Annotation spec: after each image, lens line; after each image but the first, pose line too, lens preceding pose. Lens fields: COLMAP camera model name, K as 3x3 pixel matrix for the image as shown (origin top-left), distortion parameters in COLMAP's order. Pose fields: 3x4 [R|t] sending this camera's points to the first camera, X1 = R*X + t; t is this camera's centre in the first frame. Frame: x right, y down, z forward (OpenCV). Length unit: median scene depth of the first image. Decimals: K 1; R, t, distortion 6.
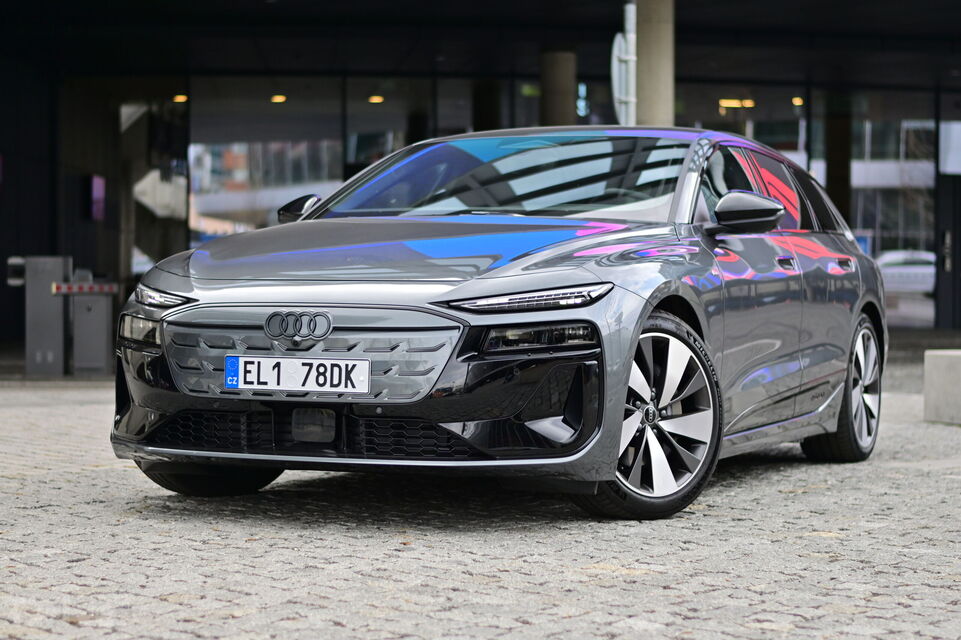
lens RADIAL K [[2157.6, 0, 480.5], [0, 2157.6, 320.0], [0, 0, 1]] dist [-0.024085, -0.023558]
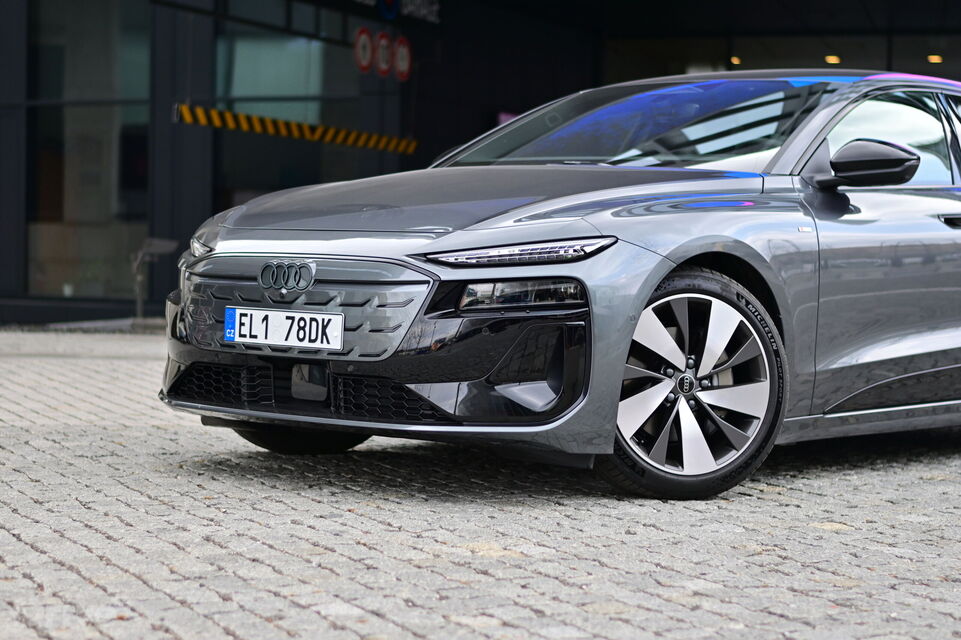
lens RADIAL K [[2157.6, 0, 480.5], [0, 2157.6, 320.0], [0, 0, 1]] dist [-0.024085, -0.023558]
pose [[0.947607, 0.024630, -0.318487, 0.299734], [-0.019990, 0.999641, 0.017830, 0.002763], [0.318812, -0.010529, 0.947760, 0.121503]]
